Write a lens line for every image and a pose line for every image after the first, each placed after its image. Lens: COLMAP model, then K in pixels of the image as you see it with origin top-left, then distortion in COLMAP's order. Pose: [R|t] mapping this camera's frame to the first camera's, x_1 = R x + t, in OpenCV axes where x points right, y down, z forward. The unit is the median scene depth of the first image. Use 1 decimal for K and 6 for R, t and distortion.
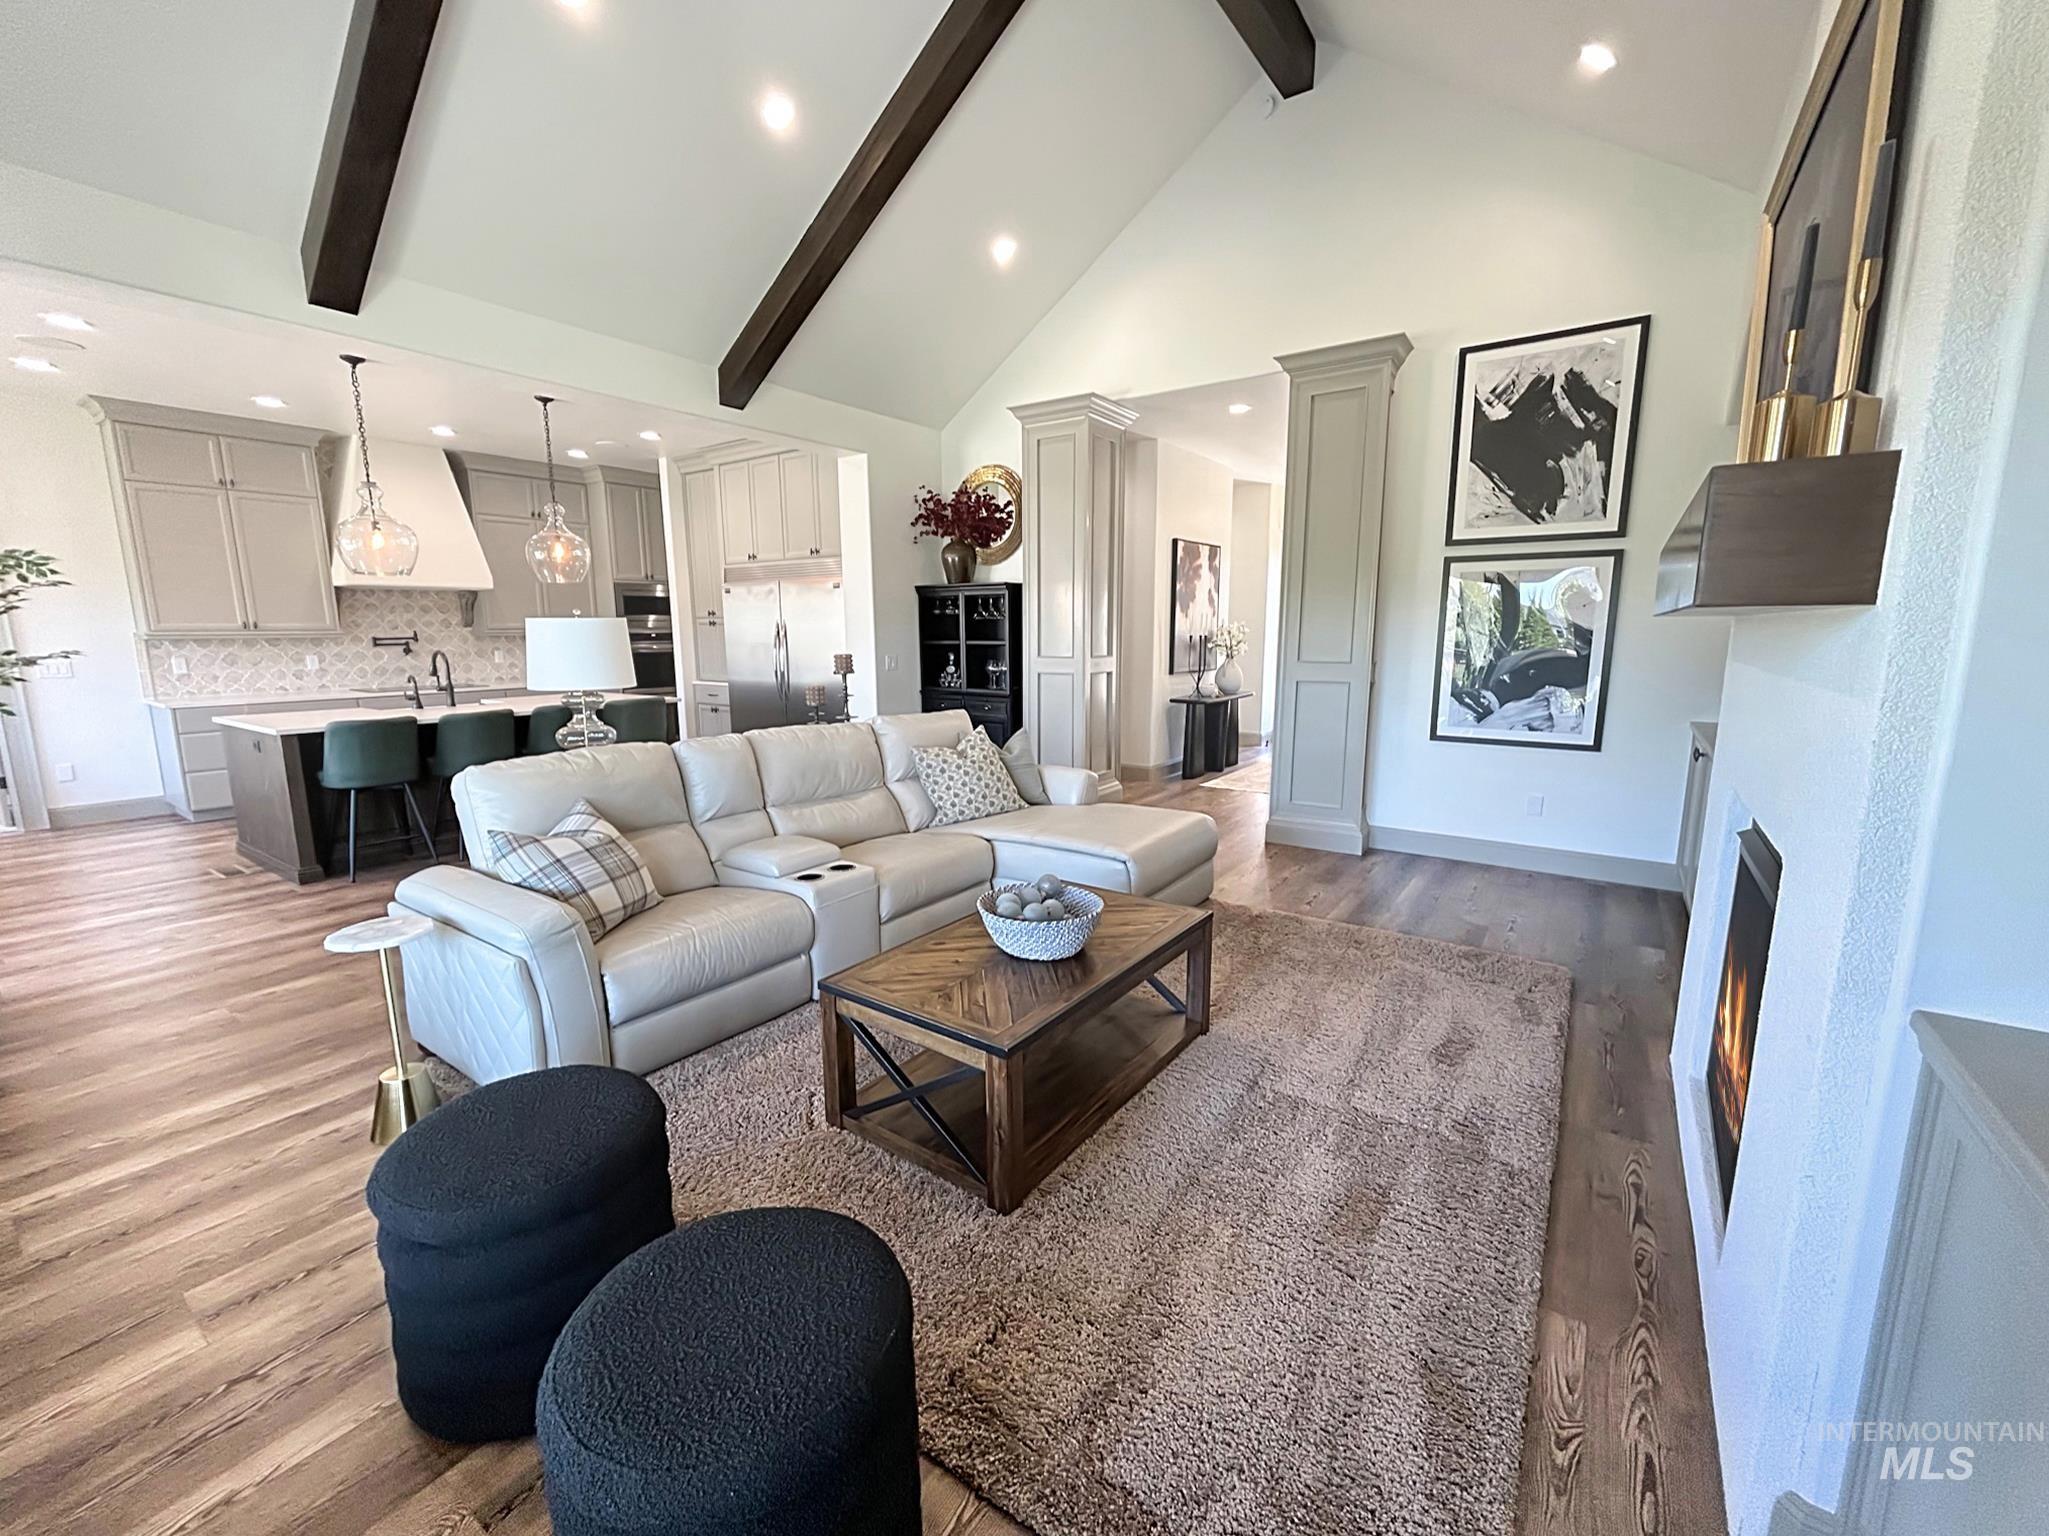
lens RADIAL K [[826.7, 0, 1024.5], [0, 826.7, 768.0], [0, 0, 1]] dist [-0.002333, 0.000144]
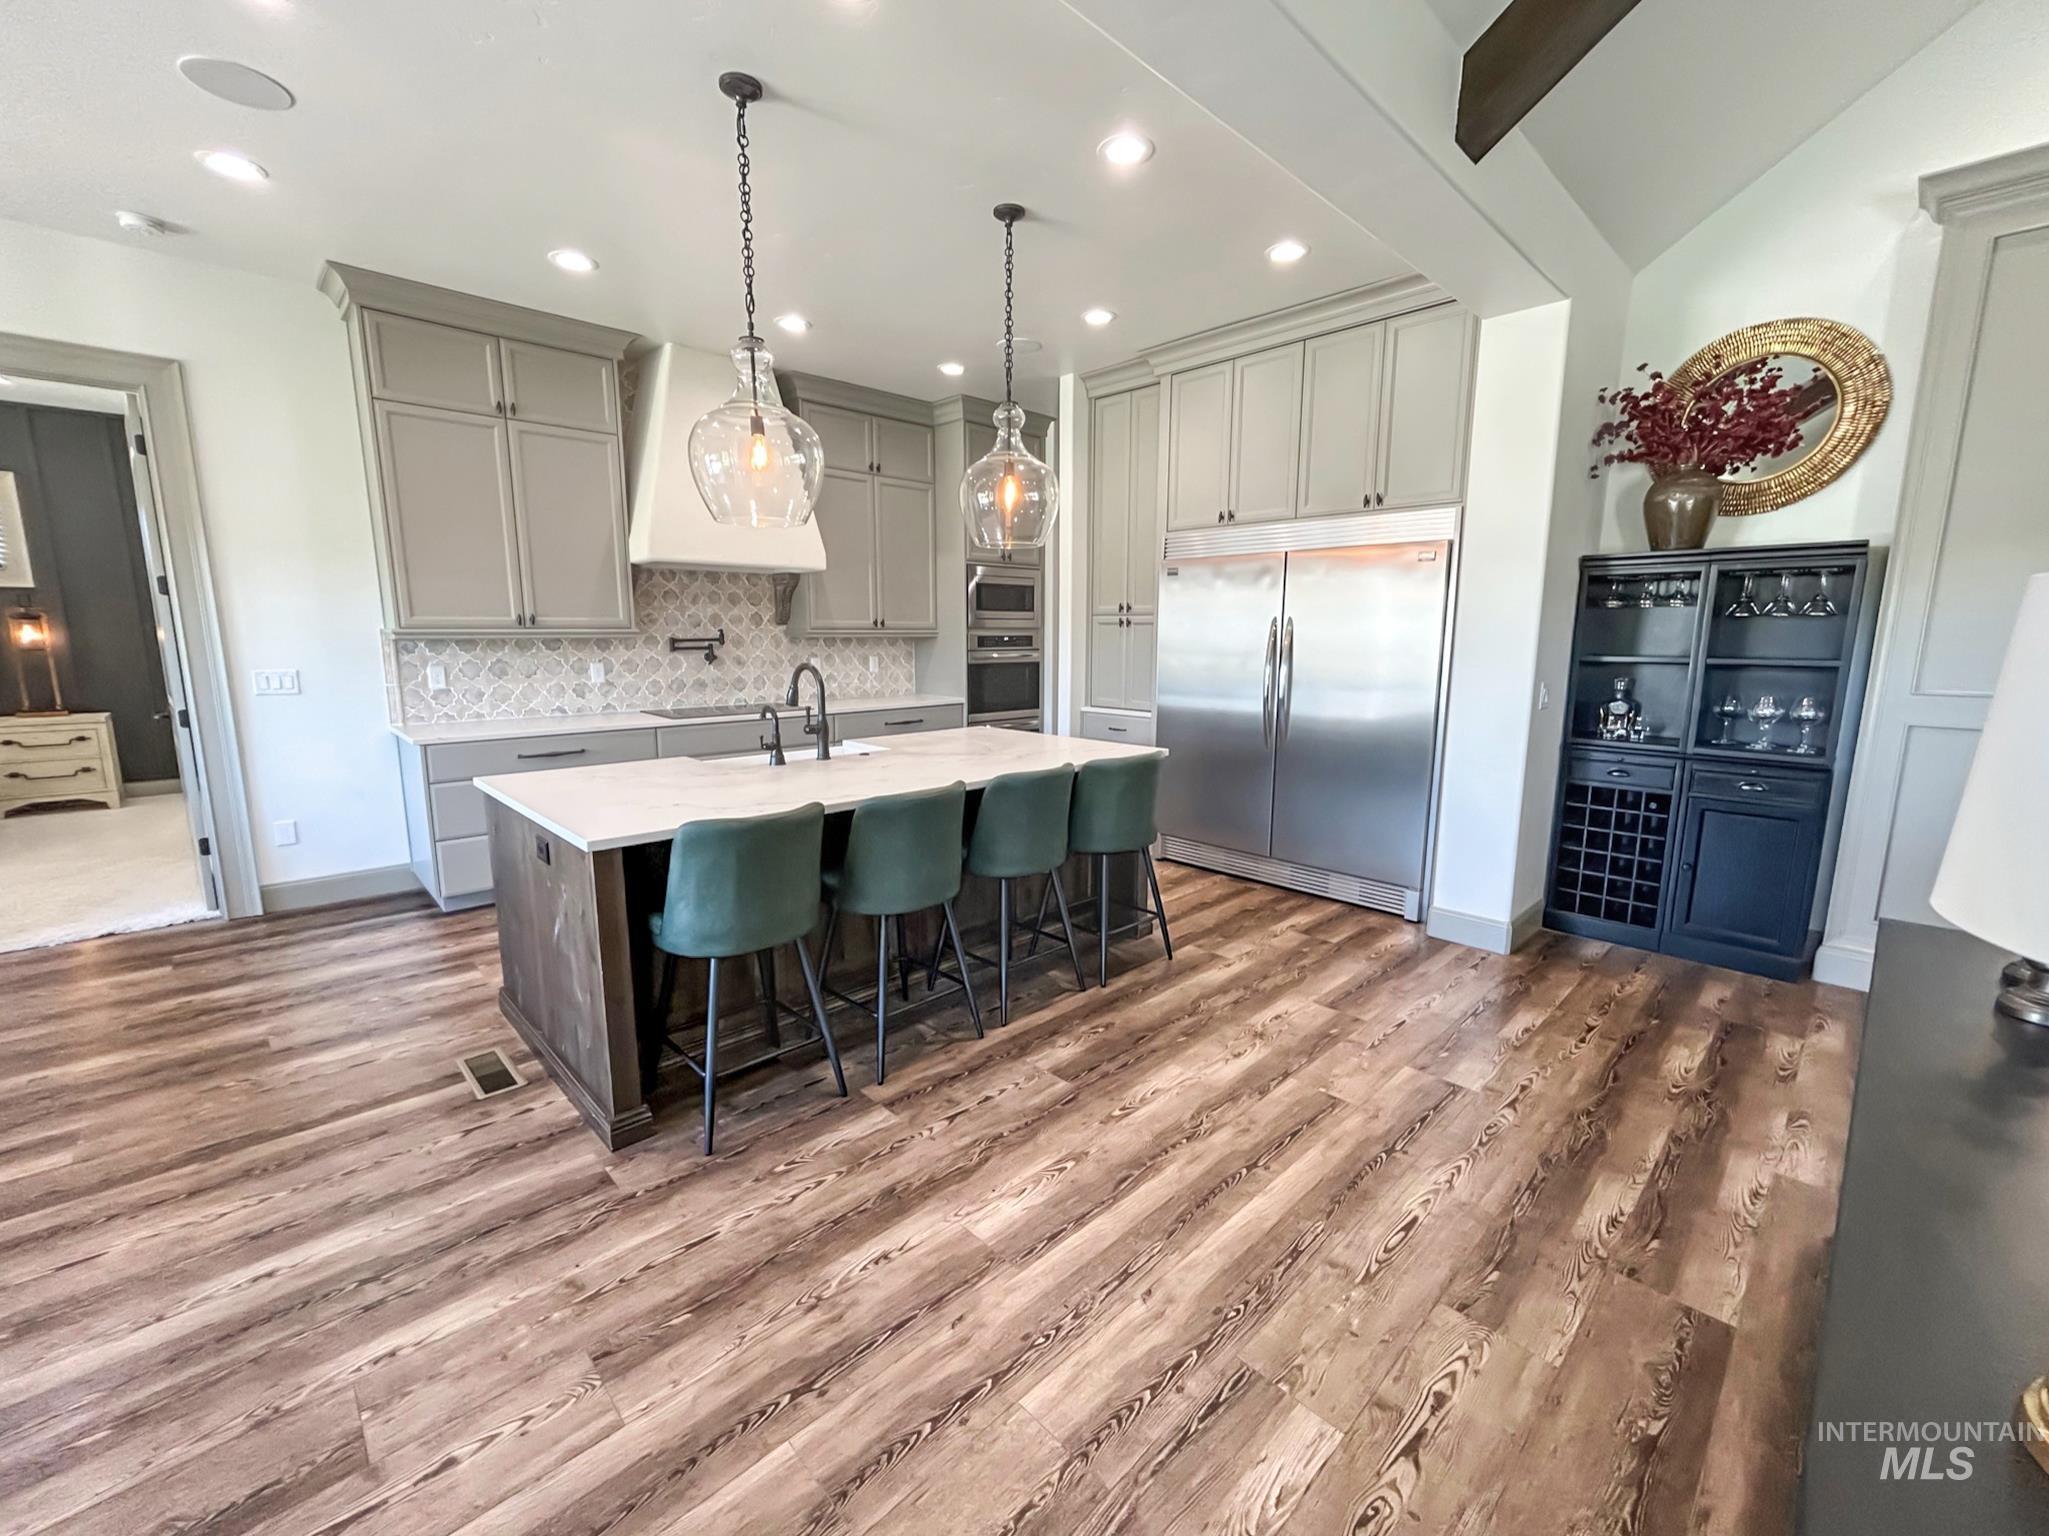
lens RADIAL K [[826.7, 0, 1024.5], [0, 826.7, 768.0], [0, 0, 1]] dist [-0.002333, 0.000144]
pose [[0.981452, 0.039792, -0.187532, -0.388632], [-0.039810, 0.999201, 0.003672, -0.067397], [0.187528, 0.003862, 0.982252, 0.393829]]
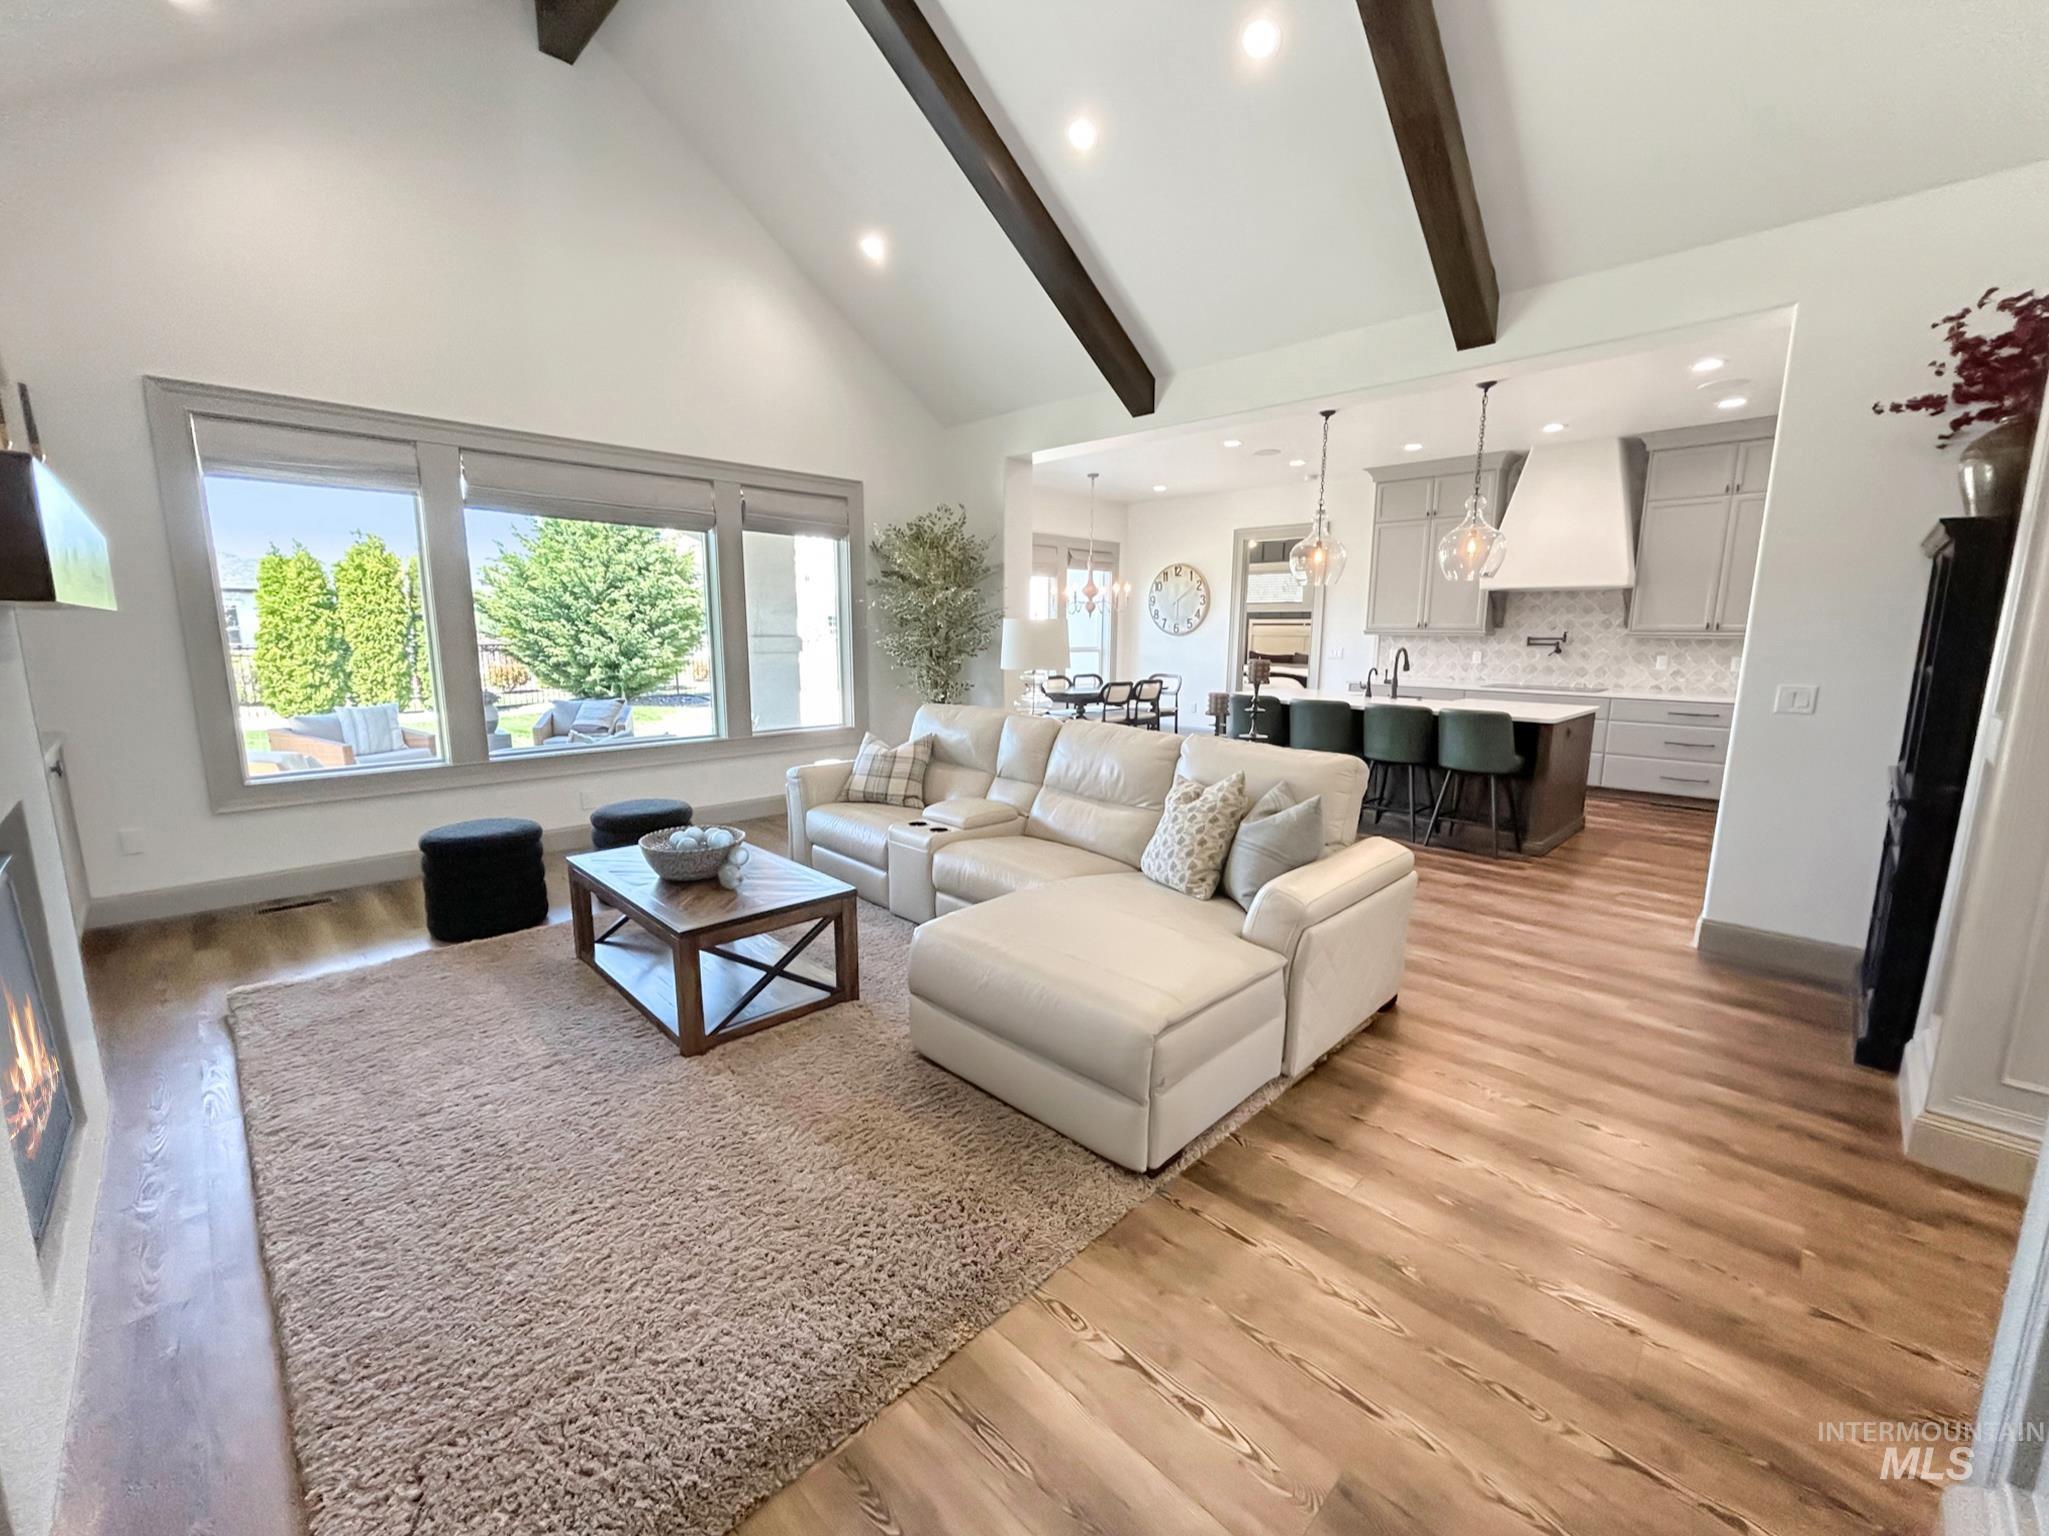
lens RADIAL K [[826.7, 0, 1024.5], [0, 826.7, 768.0], [0, 0, 1]] dist [-0.002333, 0.000144]
pose [[-0.167828, 0.169702, -0.971100, 0.424190], [-0.173268, 0.964659, 0.198521, -0.104454], [0.970470, 0.201578, -0.132493, 0.603908]]
